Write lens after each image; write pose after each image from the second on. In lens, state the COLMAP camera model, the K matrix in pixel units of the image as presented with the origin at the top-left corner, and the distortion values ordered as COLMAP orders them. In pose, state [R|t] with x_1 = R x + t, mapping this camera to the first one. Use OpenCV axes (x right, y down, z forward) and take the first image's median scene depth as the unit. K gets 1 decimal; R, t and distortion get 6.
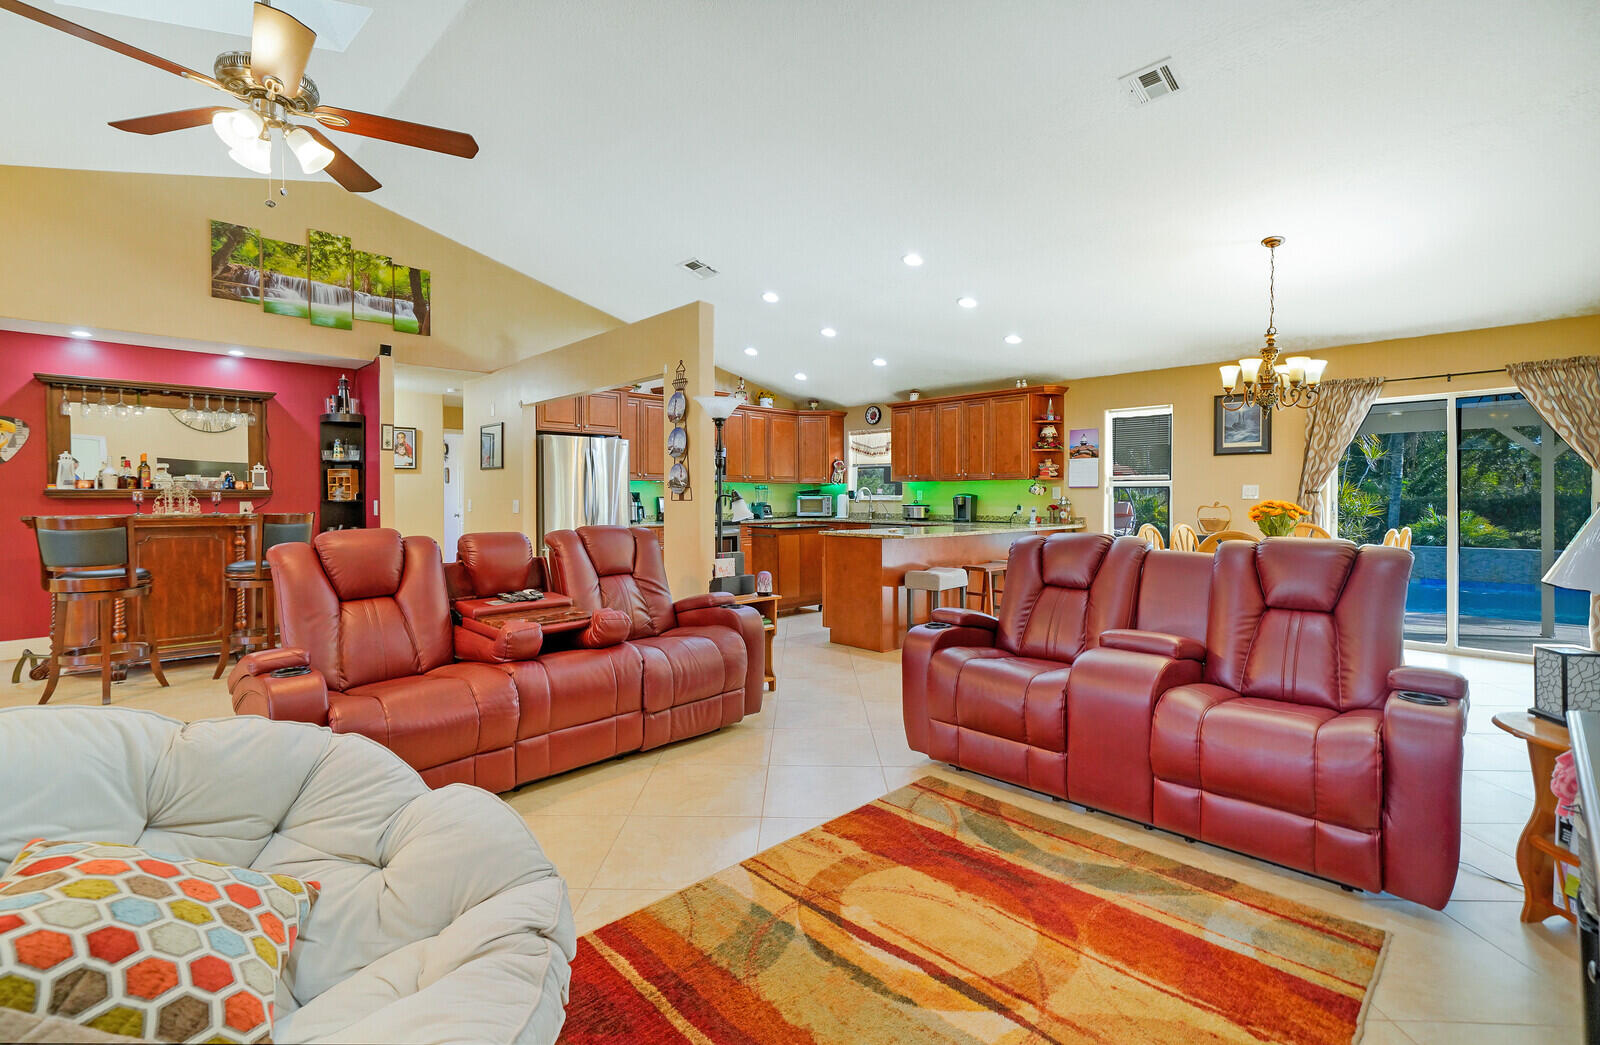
lens RADIAL K [[720.2, 0, 798.0], [0, 720.2, 500.2], [0, 0, 1]] dist [0.007470, 0.000443]
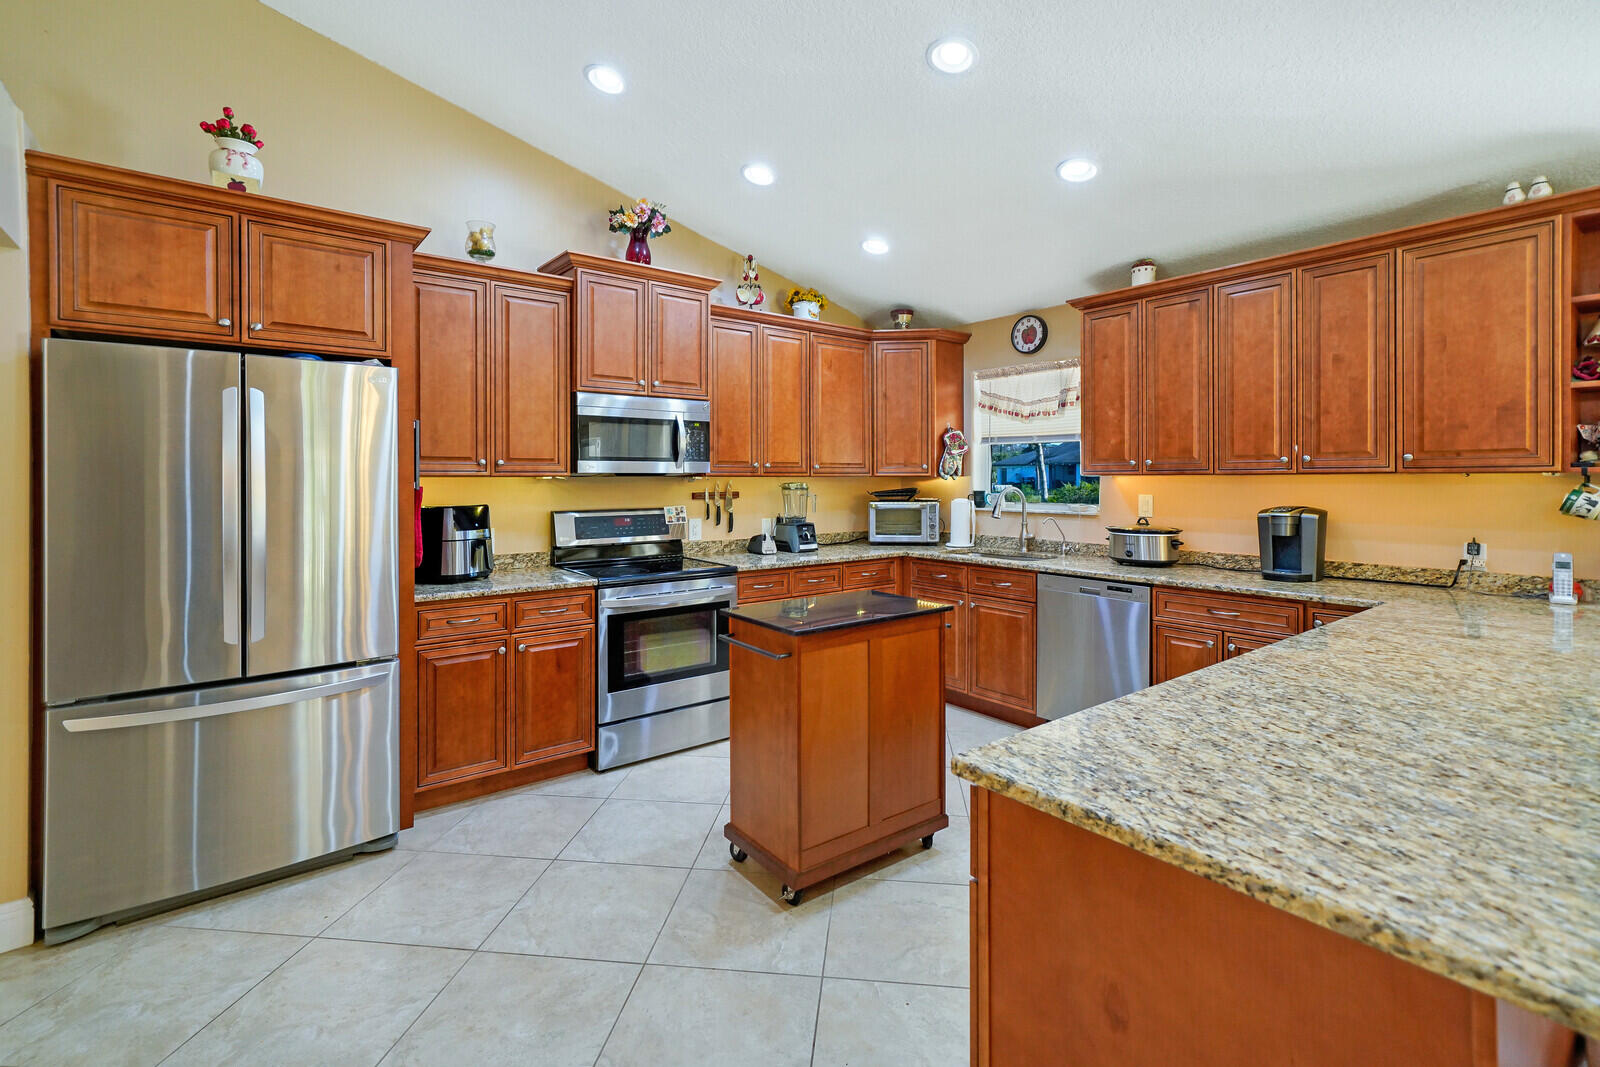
lens RADIAL K [[731.8, 0, 808.8], [0, 731.8, 479.1], [0, 0, 1]] dist [0.009315, 0.000133]
pose [[0.995260, -0.001158, -0.097243, 0.009170], [0.000678, 0.999987, -0.004970, -0.028300], [0.097247, 0.004881, 0.995248, 0.724404]]
